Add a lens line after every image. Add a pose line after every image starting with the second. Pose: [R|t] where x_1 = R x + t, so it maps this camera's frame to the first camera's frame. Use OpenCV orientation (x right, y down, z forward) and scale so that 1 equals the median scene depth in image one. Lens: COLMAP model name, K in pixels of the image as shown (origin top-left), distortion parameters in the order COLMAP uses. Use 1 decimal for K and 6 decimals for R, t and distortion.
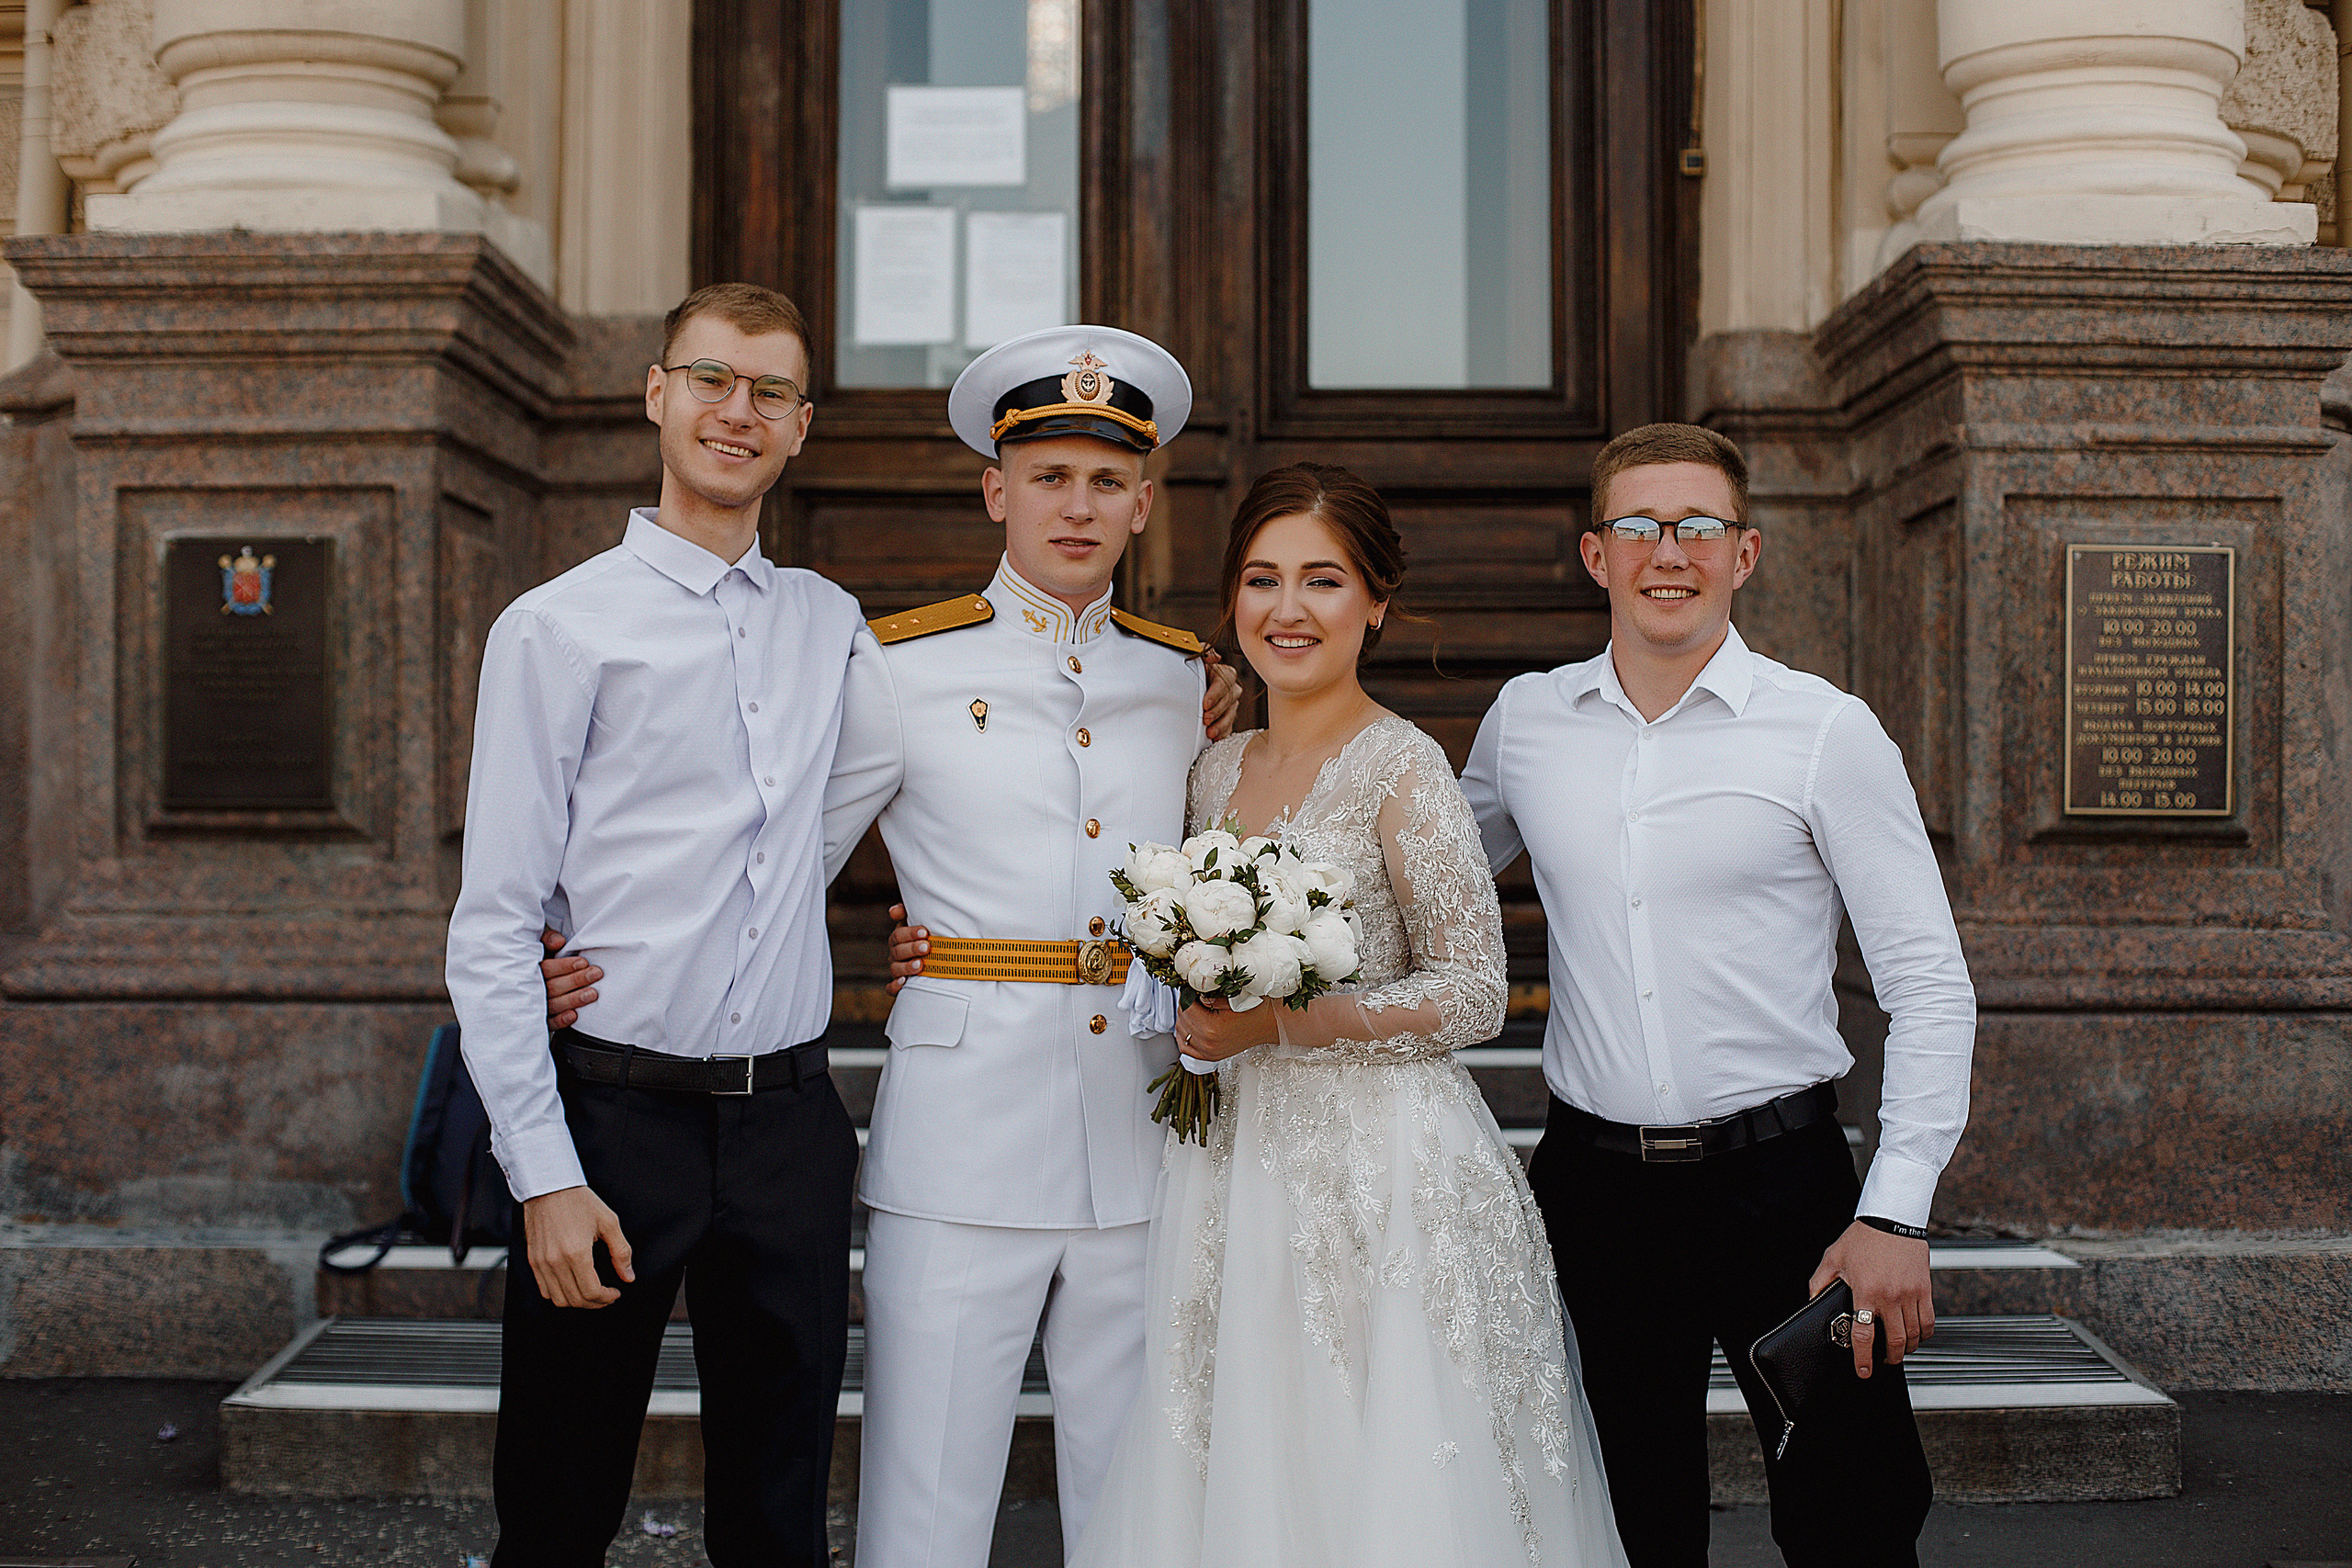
lens RADIAL K [[3424.0, 0, 1179.6], [0, 3424.0, 783.1], [0, 0, 1]] dist [-0.134812, 0.069070]
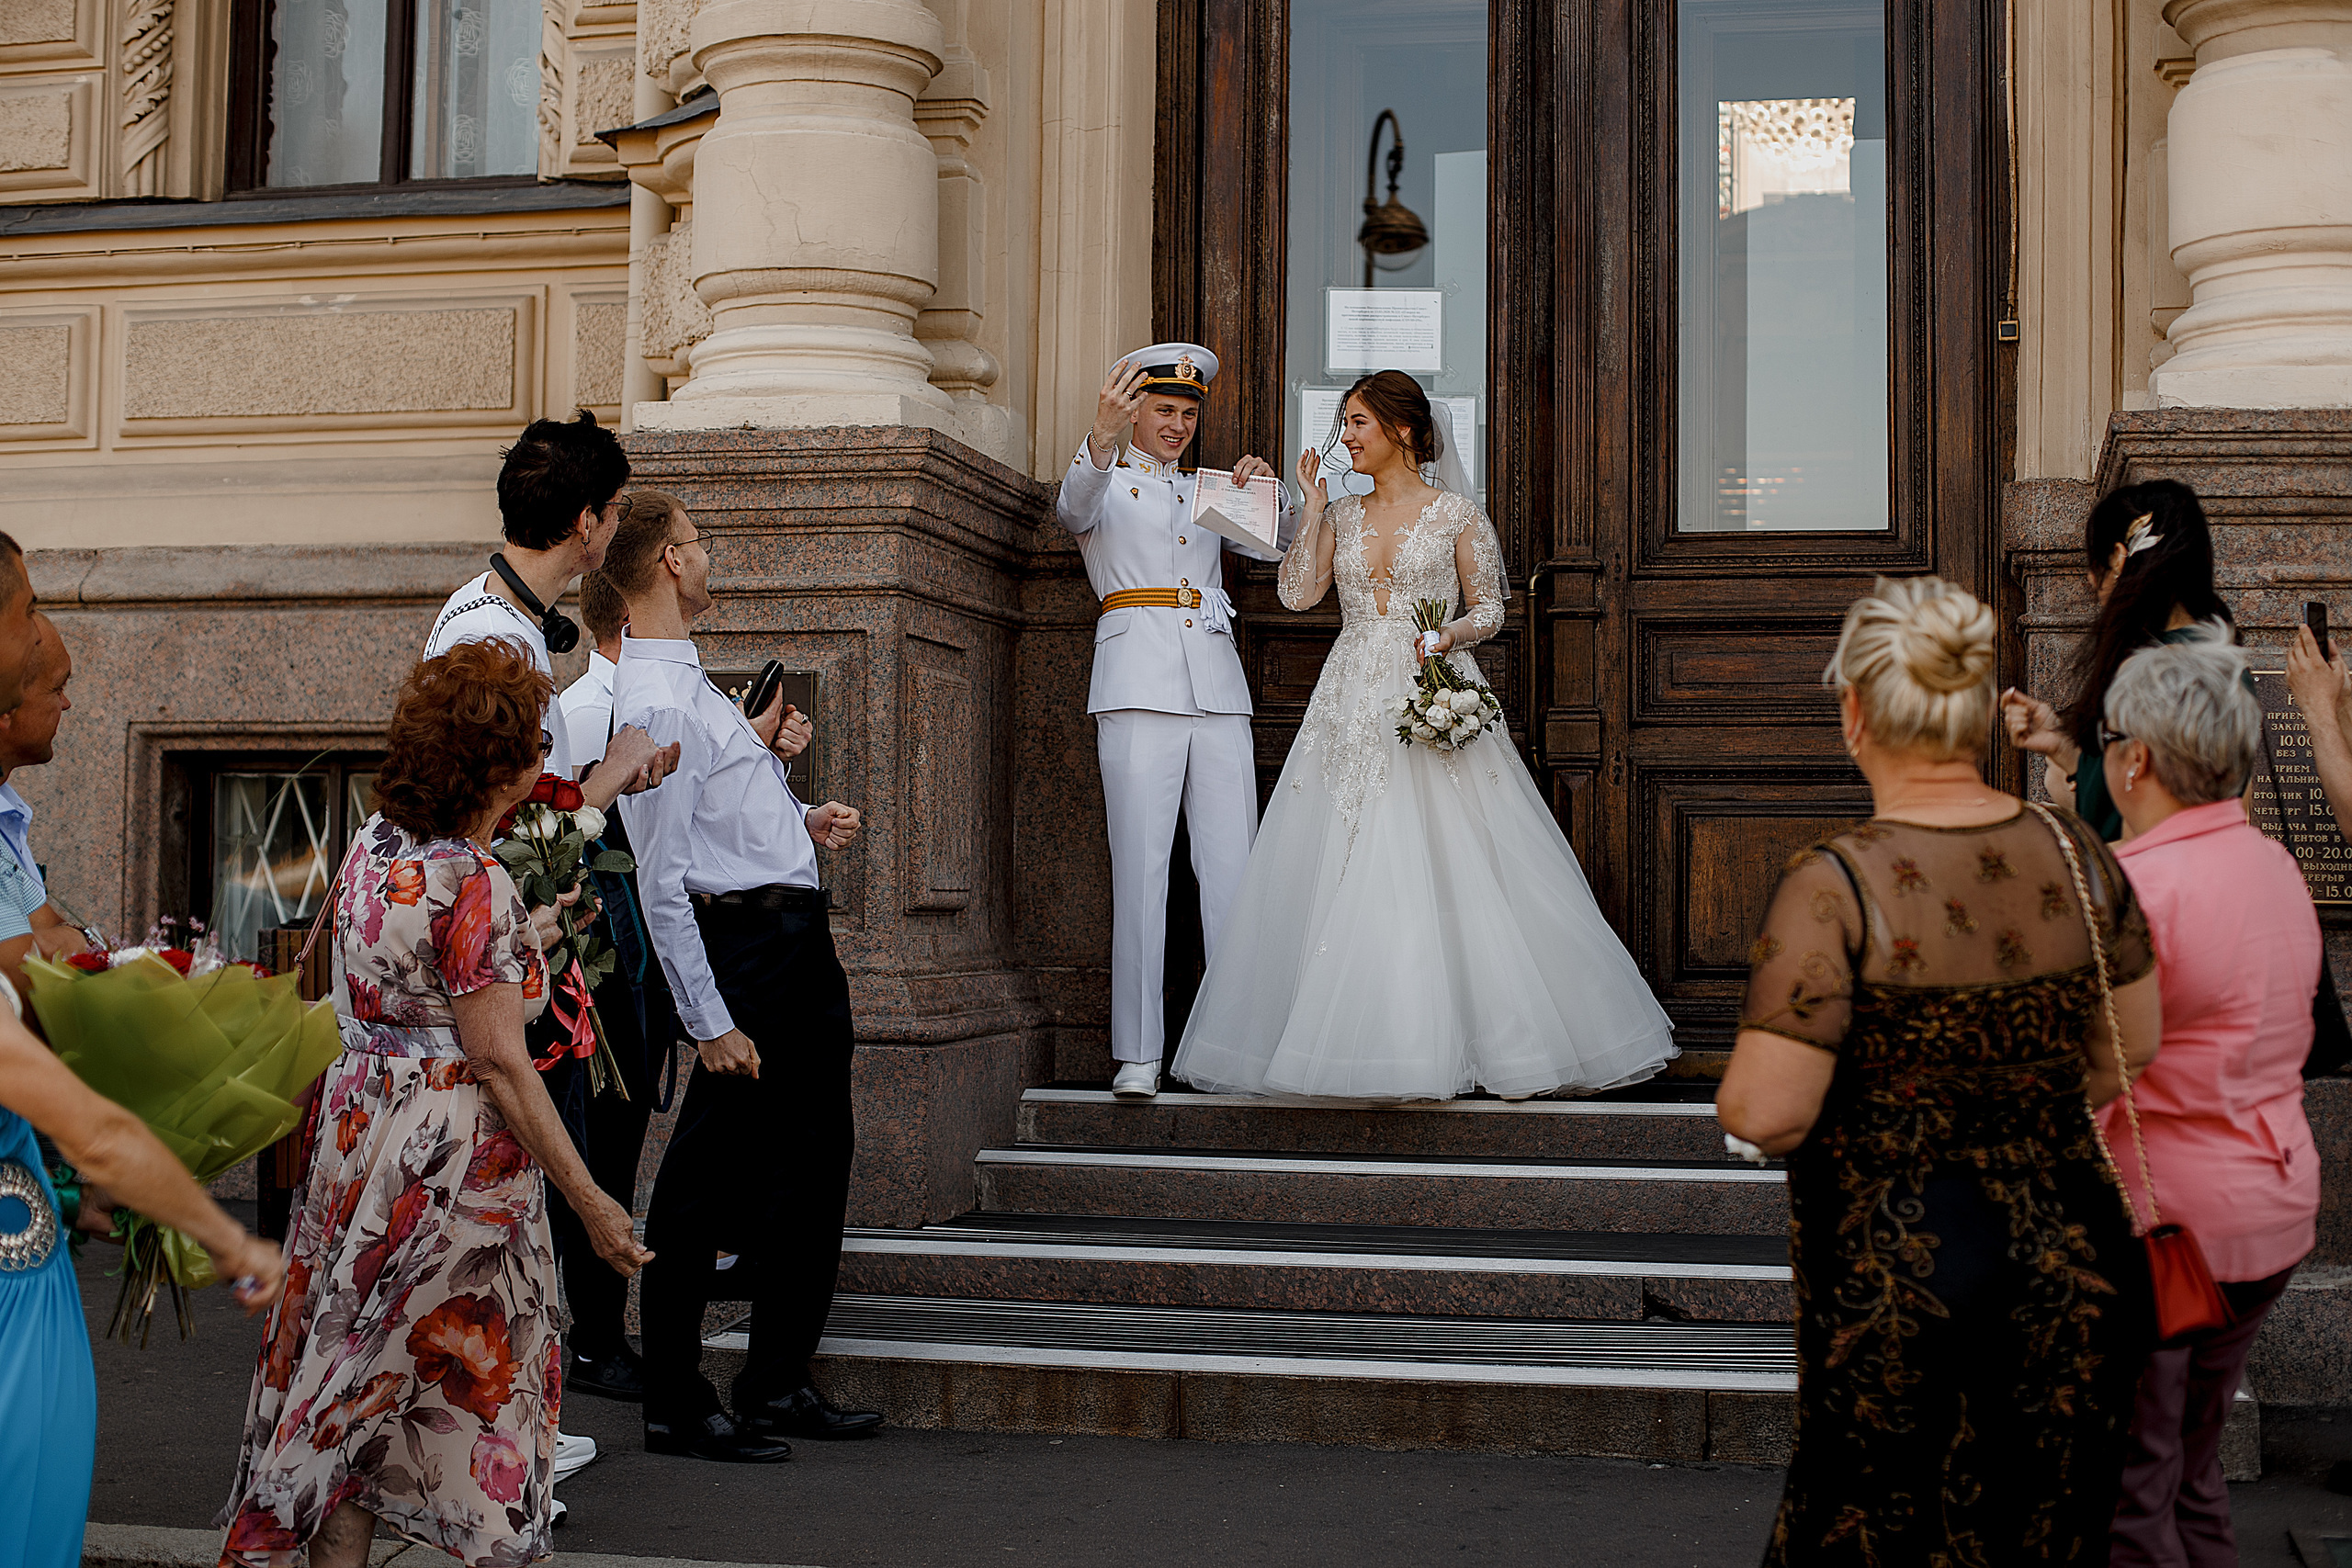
lens RADIAL K [[3444.7, 0, 1177.6], [0, 3444.7, 786.9], [0, 0, 1]] dist [-0.135264, 0.061688]
pose [[0.975052, 0.001216, -0.221975, 0.162240], [-0.007290, 0.999621, -0.026545, 0.002971], [0.221858, 0.027501, 0.974691, -0.207809]]
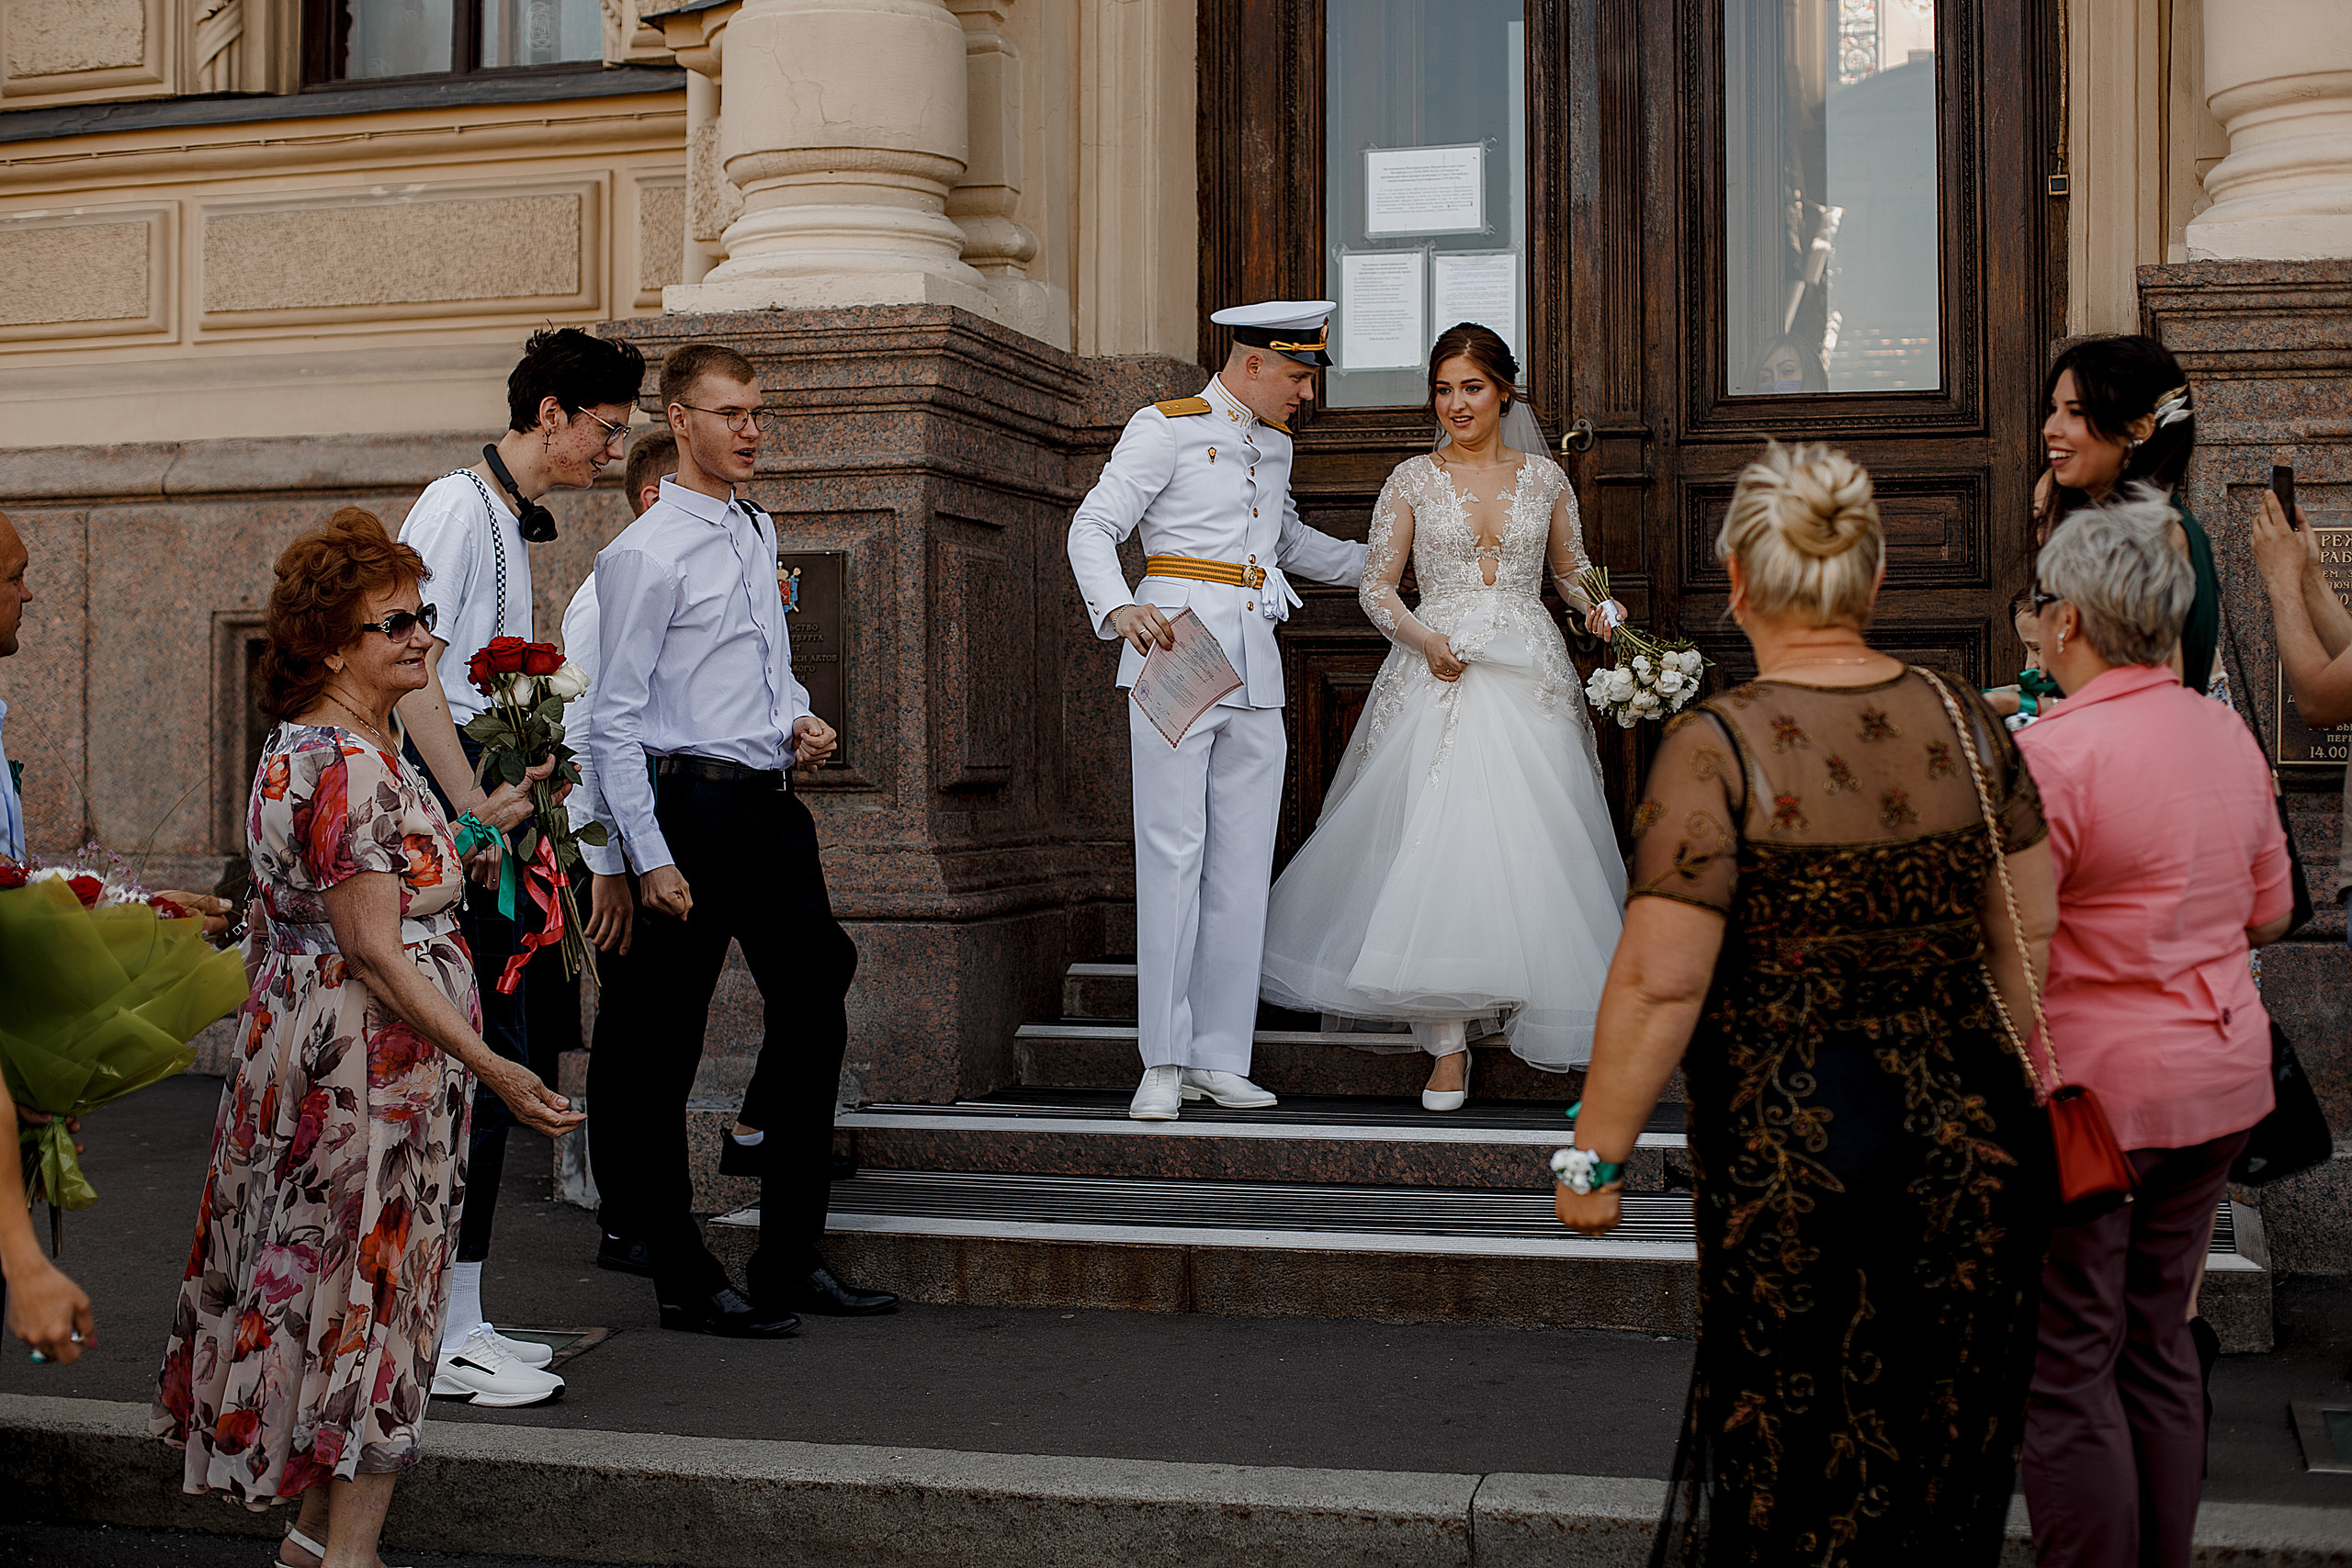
lens RADIAL K [[3424.0, 0, 1179.6], [0, 3424.0, 783.1], [0, 0, 1]] dist [-0.134812, 0.069070]
pose [[0.961229, -0.002969, -0.275735, 0.217761], [0.005960, 0.999932, 0.010009, 0.001626], [0.275687, -0.011265, 0.961181, -0.184394]]
